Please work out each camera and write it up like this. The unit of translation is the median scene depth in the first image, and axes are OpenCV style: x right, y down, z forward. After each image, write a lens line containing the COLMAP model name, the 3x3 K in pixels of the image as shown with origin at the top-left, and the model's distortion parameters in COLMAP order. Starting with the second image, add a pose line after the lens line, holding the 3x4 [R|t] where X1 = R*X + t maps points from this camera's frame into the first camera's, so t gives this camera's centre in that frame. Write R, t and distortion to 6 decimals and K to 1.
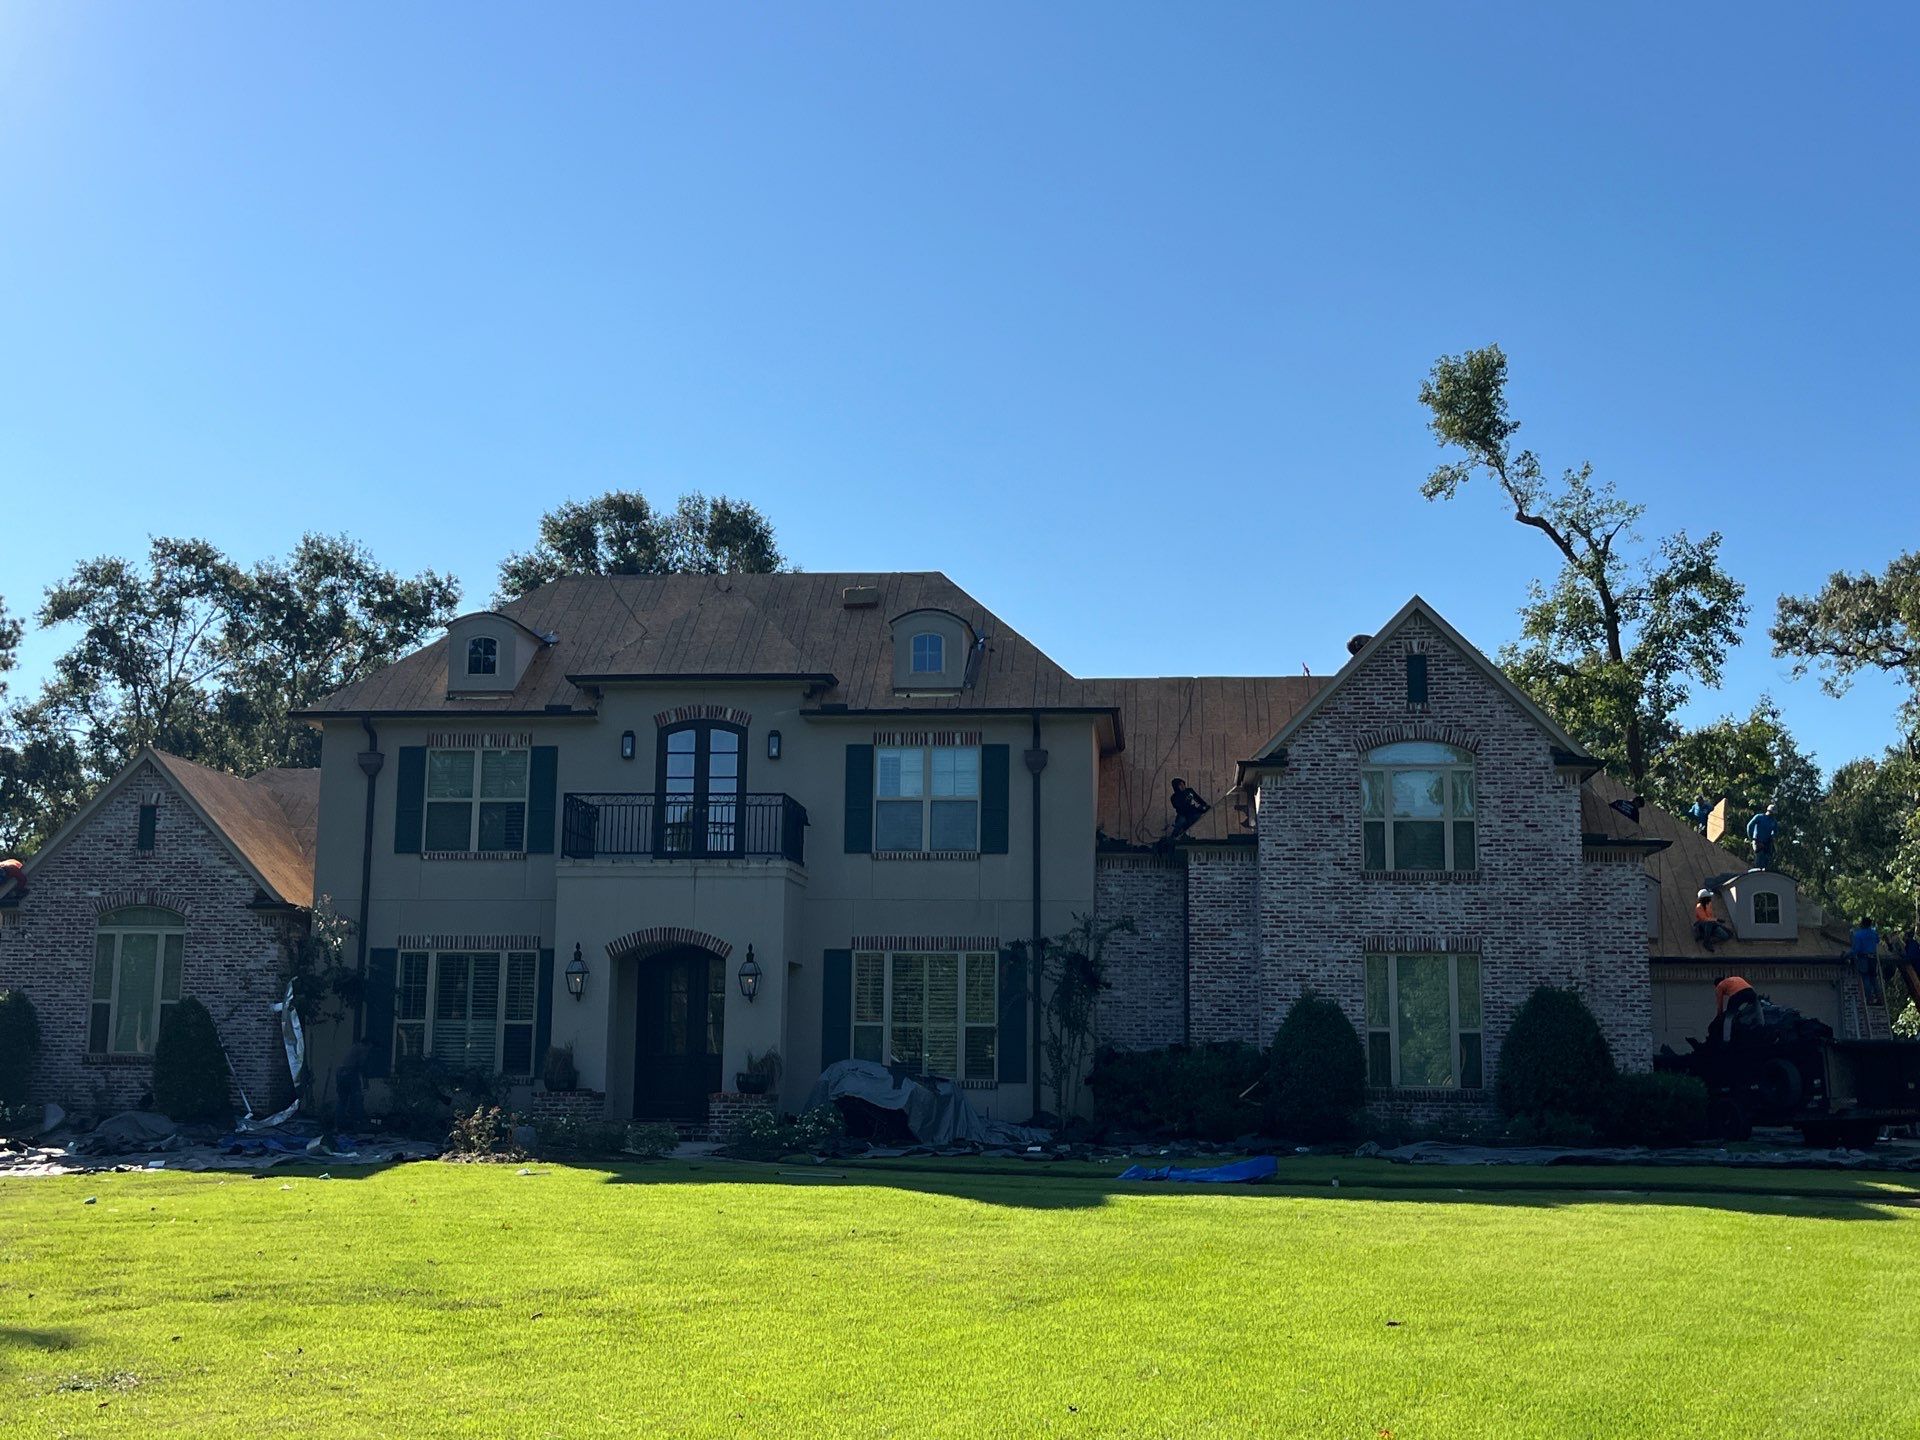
lens RADIAL K [[1981.0, 0, 960.0], [0, 1981.0, 720.0], [0, 0, 1]] dist [0.003960, -0.003052]
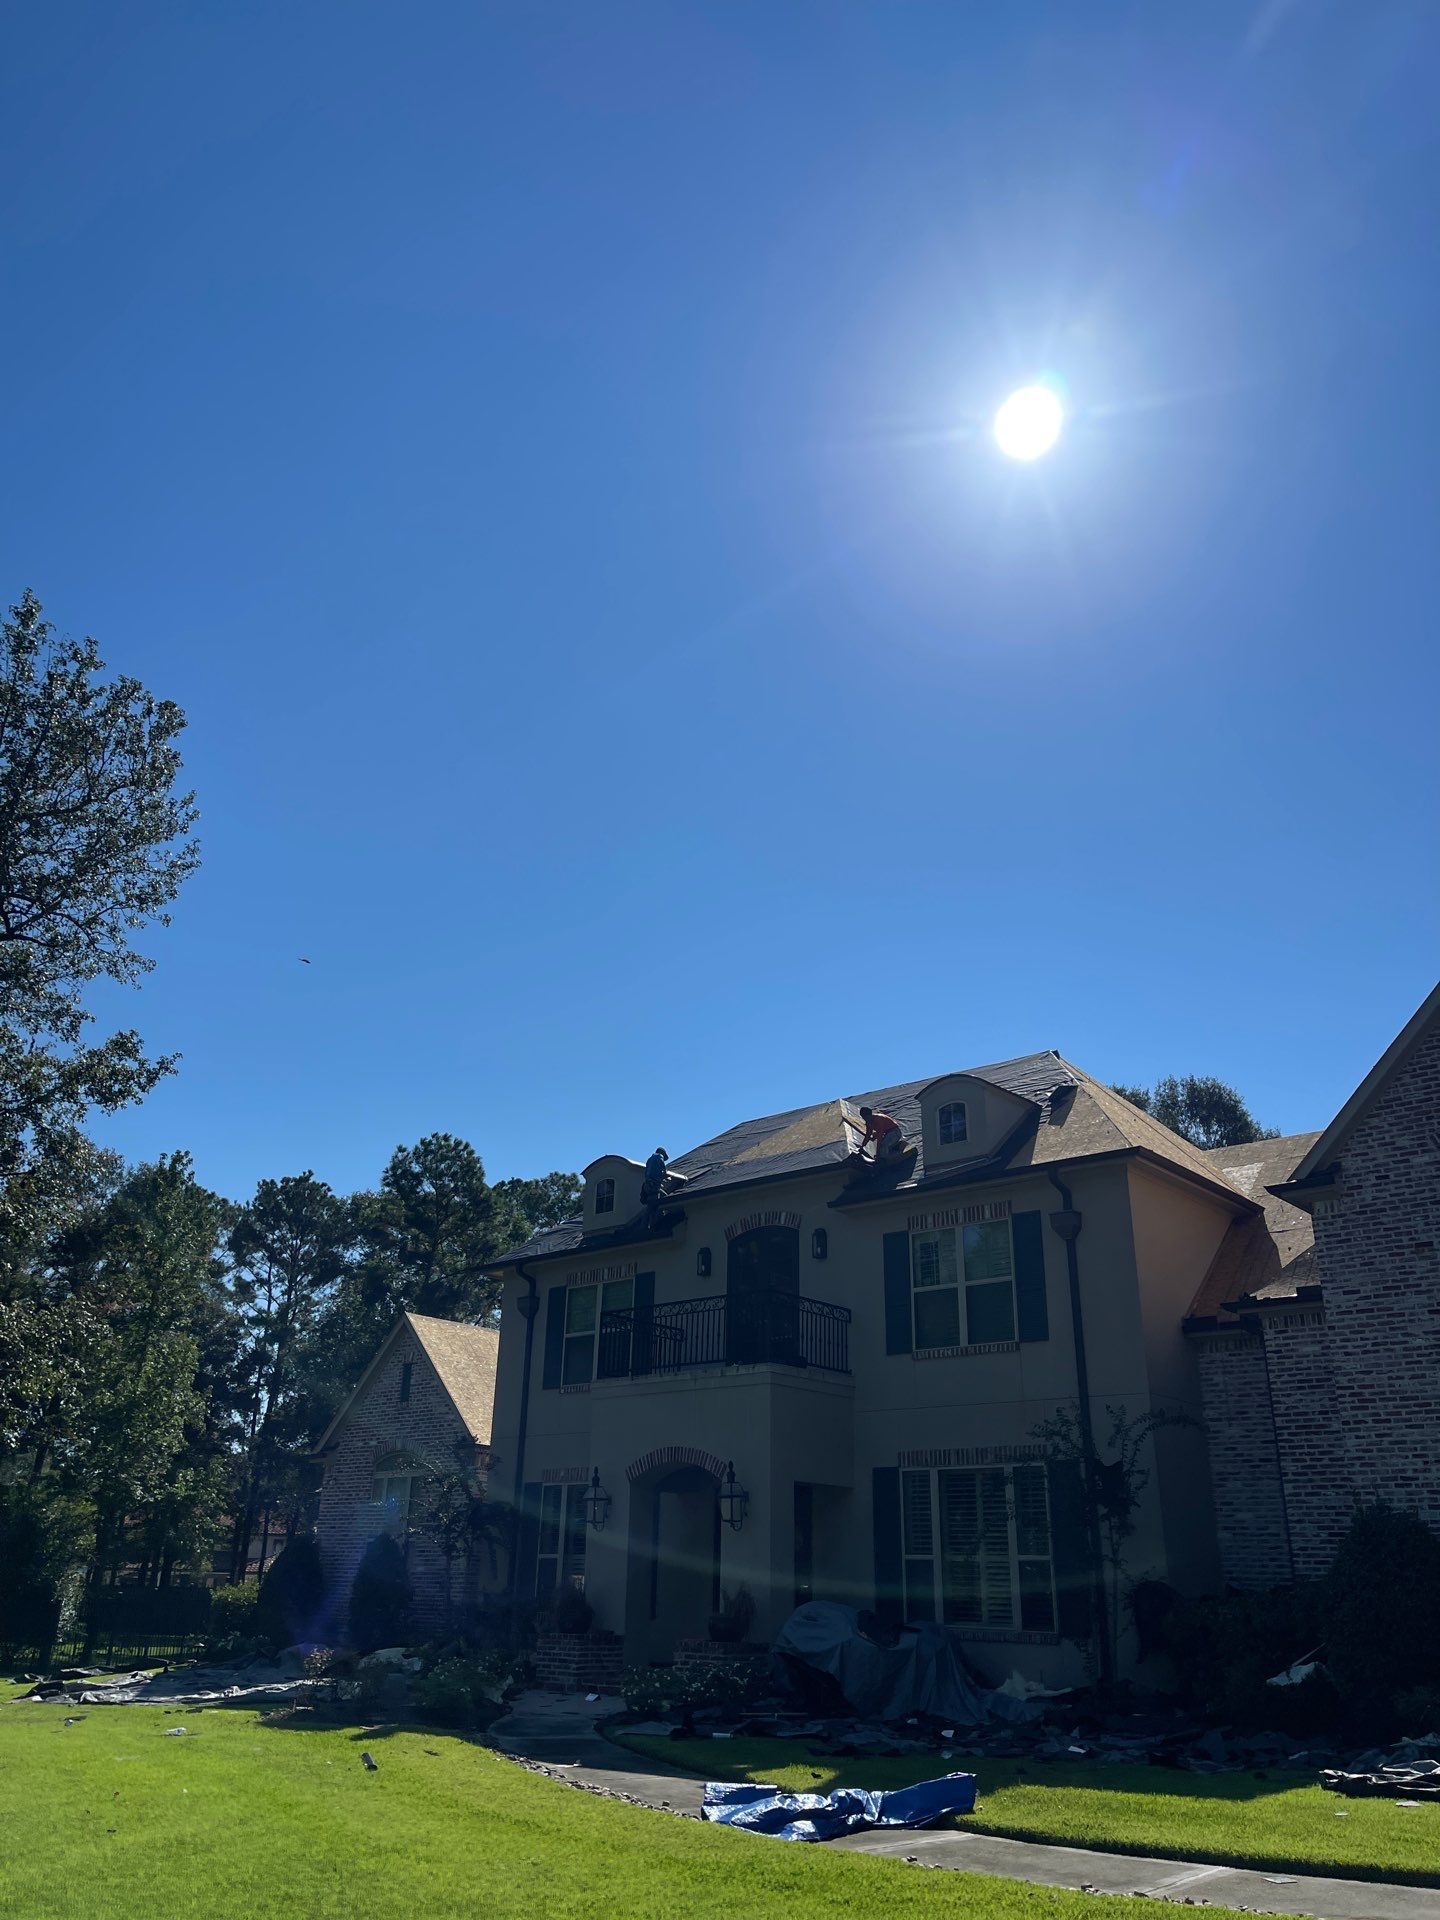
lens RADIAL K [[1442.5, 0, 705.3], [0, 1442.5, 952.9], [0, 0, 1]] dist [0.015223, -0.006180]
pose [[0.810034, -0.229065, -0.539790, 0.279530], [0.082540, 0.955919, -0.281790, 0.072295], [0.580544, 0.183705, 0.793234, 0.399657]]
